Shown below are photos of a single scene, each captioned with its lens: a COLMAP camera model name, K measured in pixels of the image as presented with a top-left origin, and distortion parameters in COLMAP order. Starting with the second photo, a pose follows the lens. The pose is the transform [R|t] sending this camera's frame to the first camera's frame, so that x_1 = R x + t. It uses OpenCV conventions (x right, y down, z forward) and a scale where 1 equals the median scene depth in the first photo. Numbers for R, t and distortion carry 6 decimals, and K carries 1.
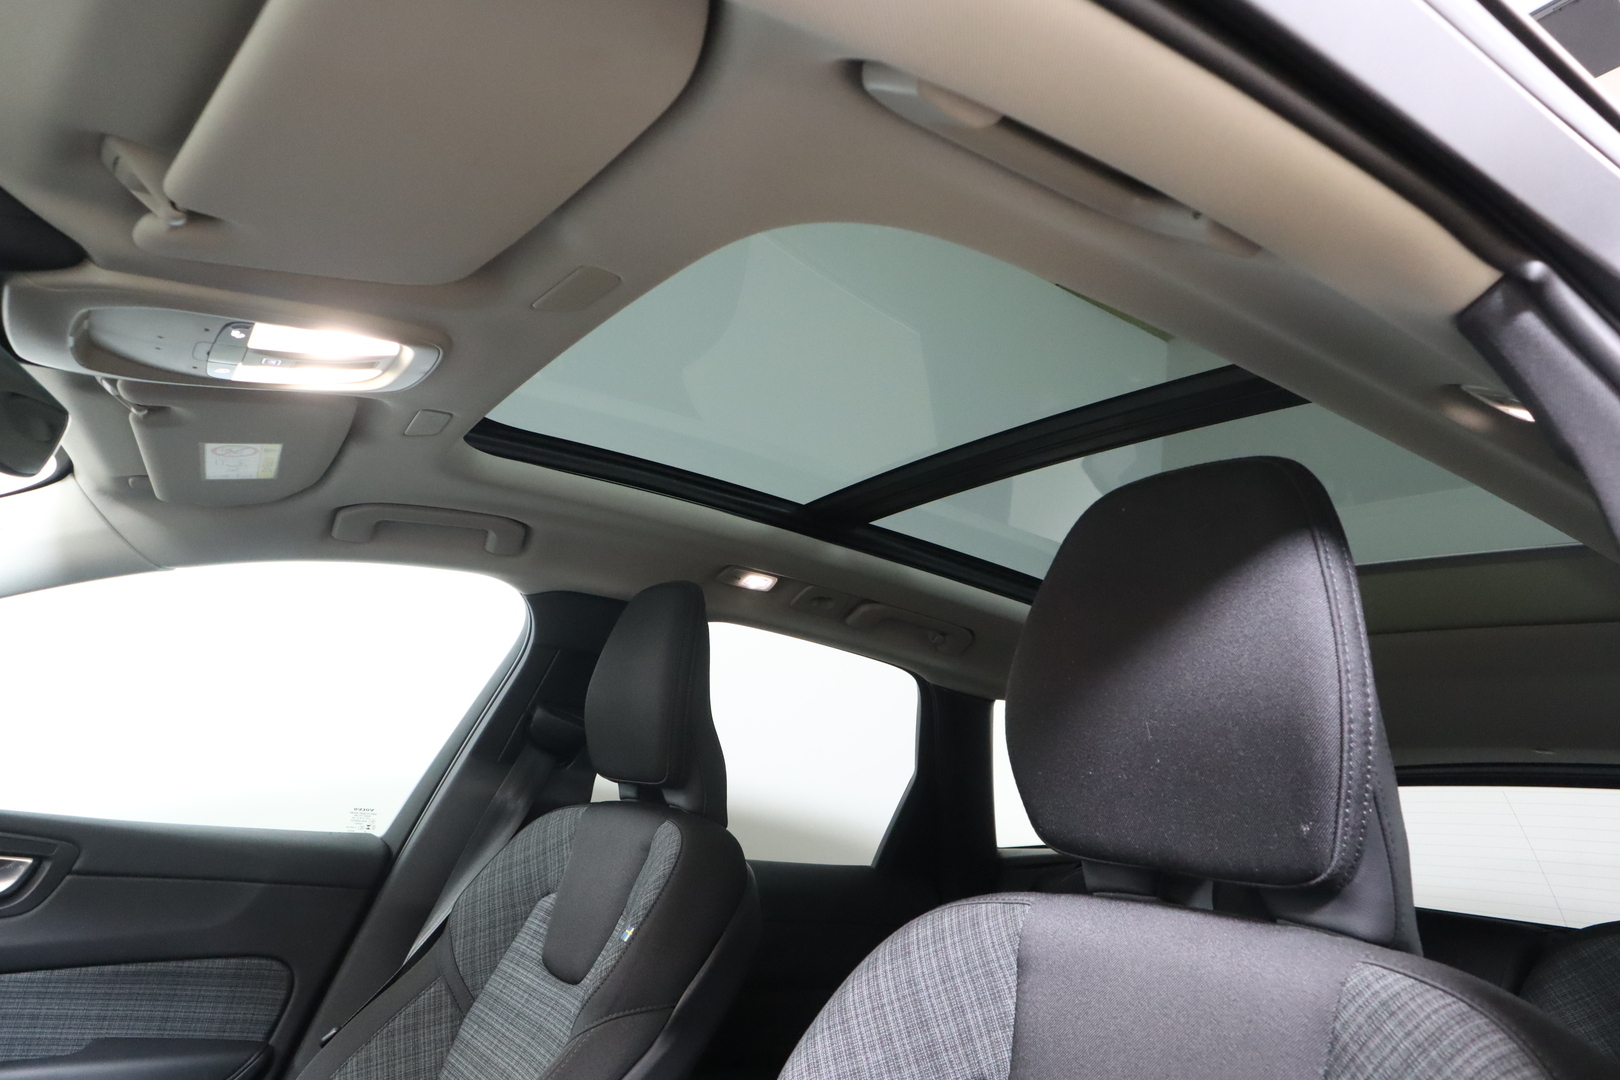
lens RADIAL K [[1116.1, 0, 766.9], [0, 1116.1, 527.0], [0, 0, 1]] dist [0.036807, -0.004289]
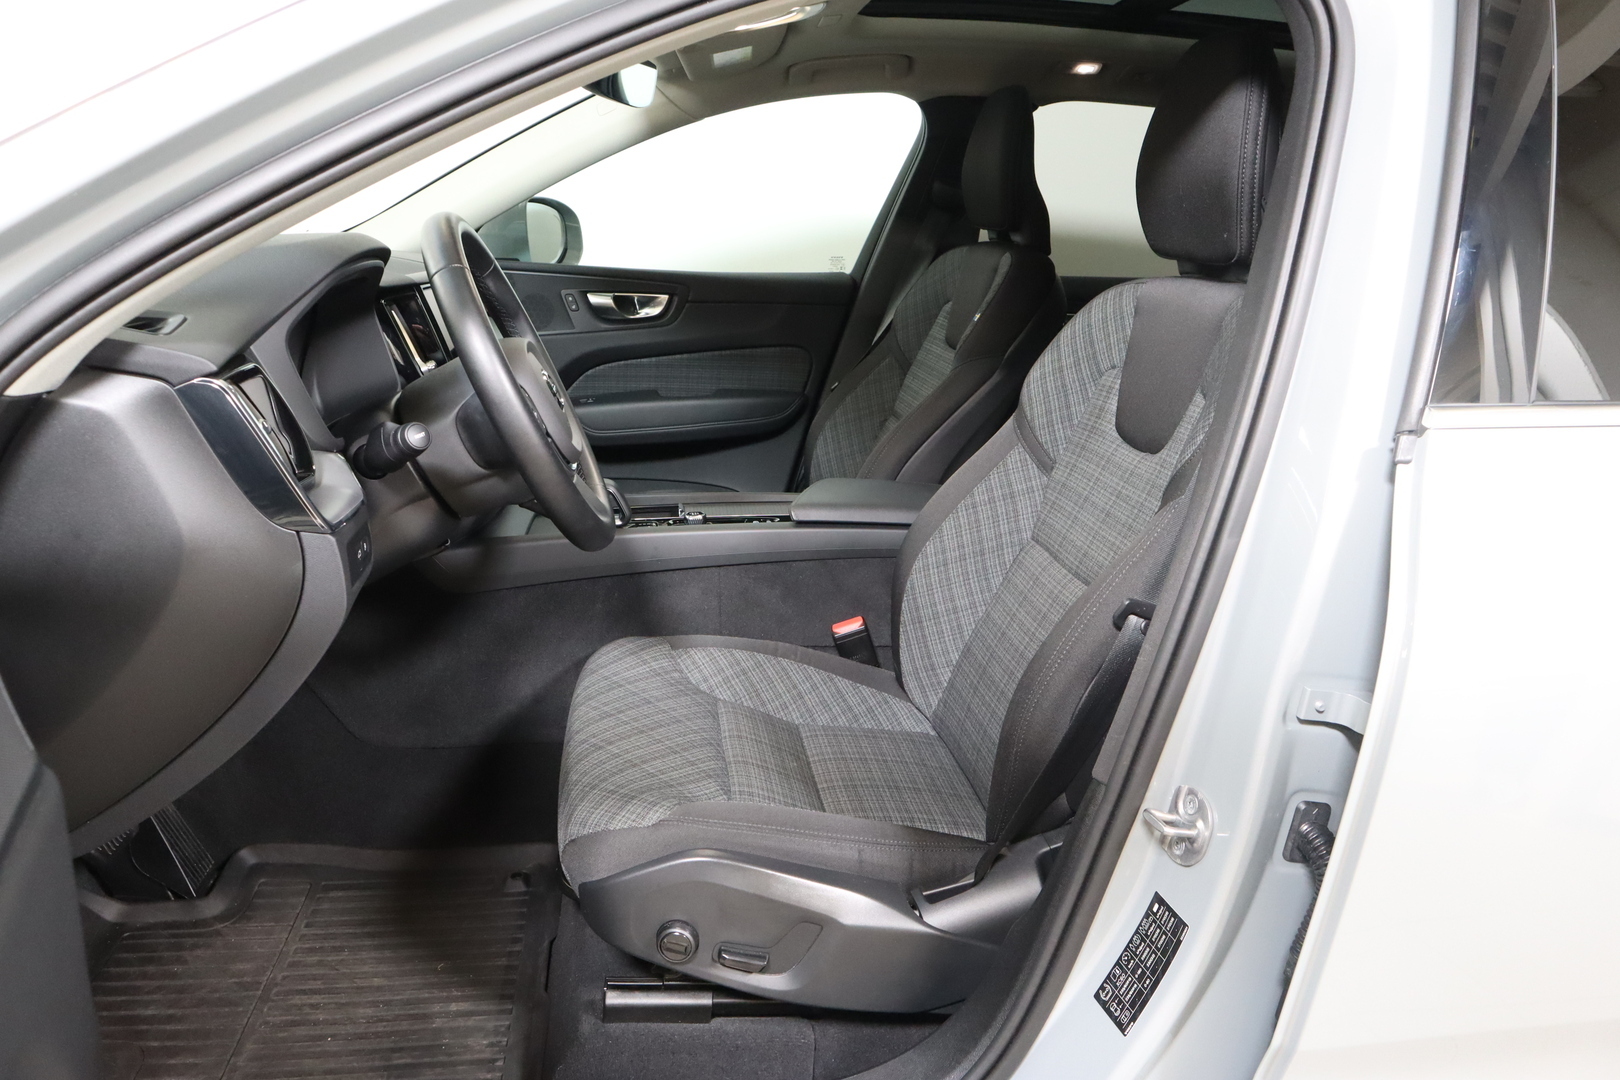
lens RADIAL K [[1116.1, 0, 766.9], [0, 1116.1, 527.0], [0, 0, 1]] dist [0.036807, -0.004289]
pose [[0.909232, 0.031635, -0.415086, 0.245341], [0.168584, 0.883705, 0.436628, -0.132158], [0.380626, -0.466974, 0.798160, -0.530299]]
